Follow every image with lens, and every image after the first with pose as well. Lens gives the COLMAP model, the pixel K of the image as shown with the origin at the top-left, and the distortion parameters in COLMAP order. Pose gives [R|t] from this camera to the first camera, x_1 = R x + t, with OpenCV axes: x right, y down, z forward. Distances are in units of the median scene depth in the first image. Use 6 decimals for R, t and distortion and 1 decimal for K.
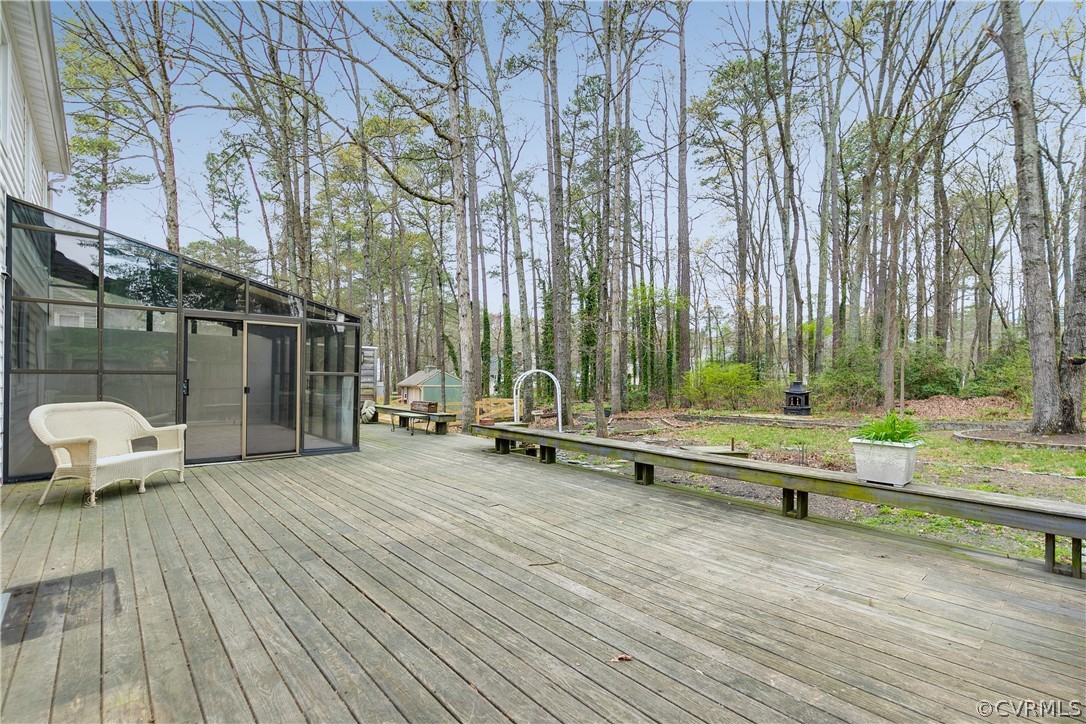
lens RADIAL K [[494.9, 0, 566.4], [0, 494.9, 373.9], [0, 0, 1]] dist [0.003633, 0.000288]
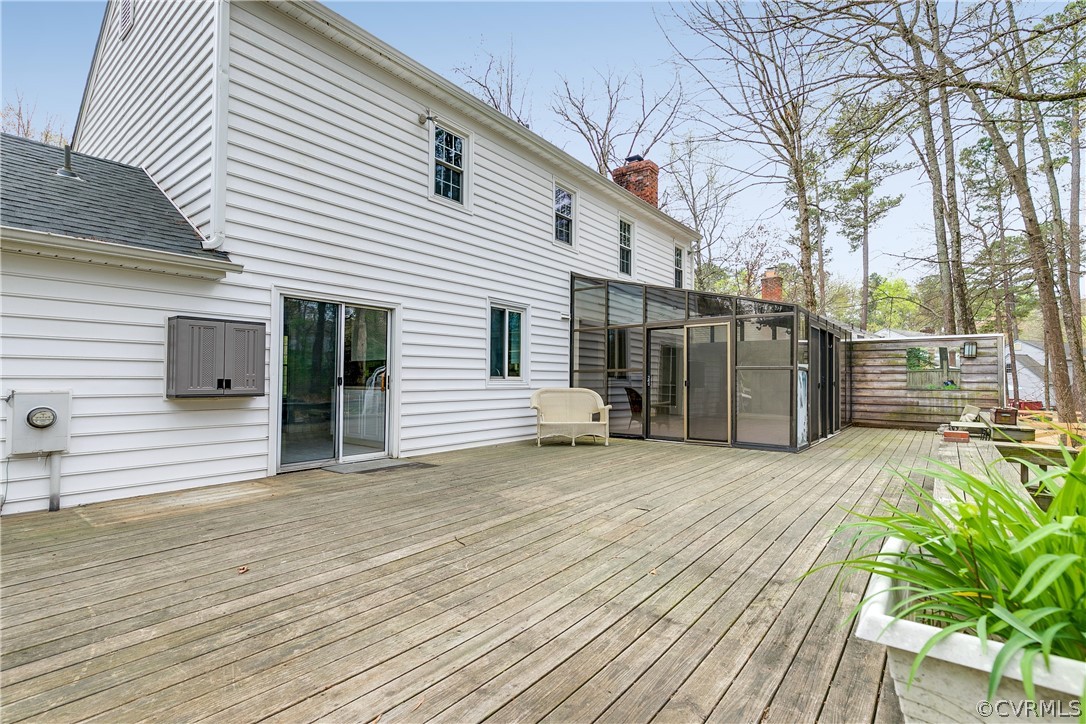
lens RADIAL K [[494.9, 0, 566.4], [0, 494.9, 373.9], [0, 0, 1]] dist [0.003633, 0.000288]
pose [[0.166486, -0.027837, -0.985651, 0.862397], [0.009987, 0.999598, -0.026544, 0.066329], [0.985993, -0.005425, 0.166697, 0.915873]]
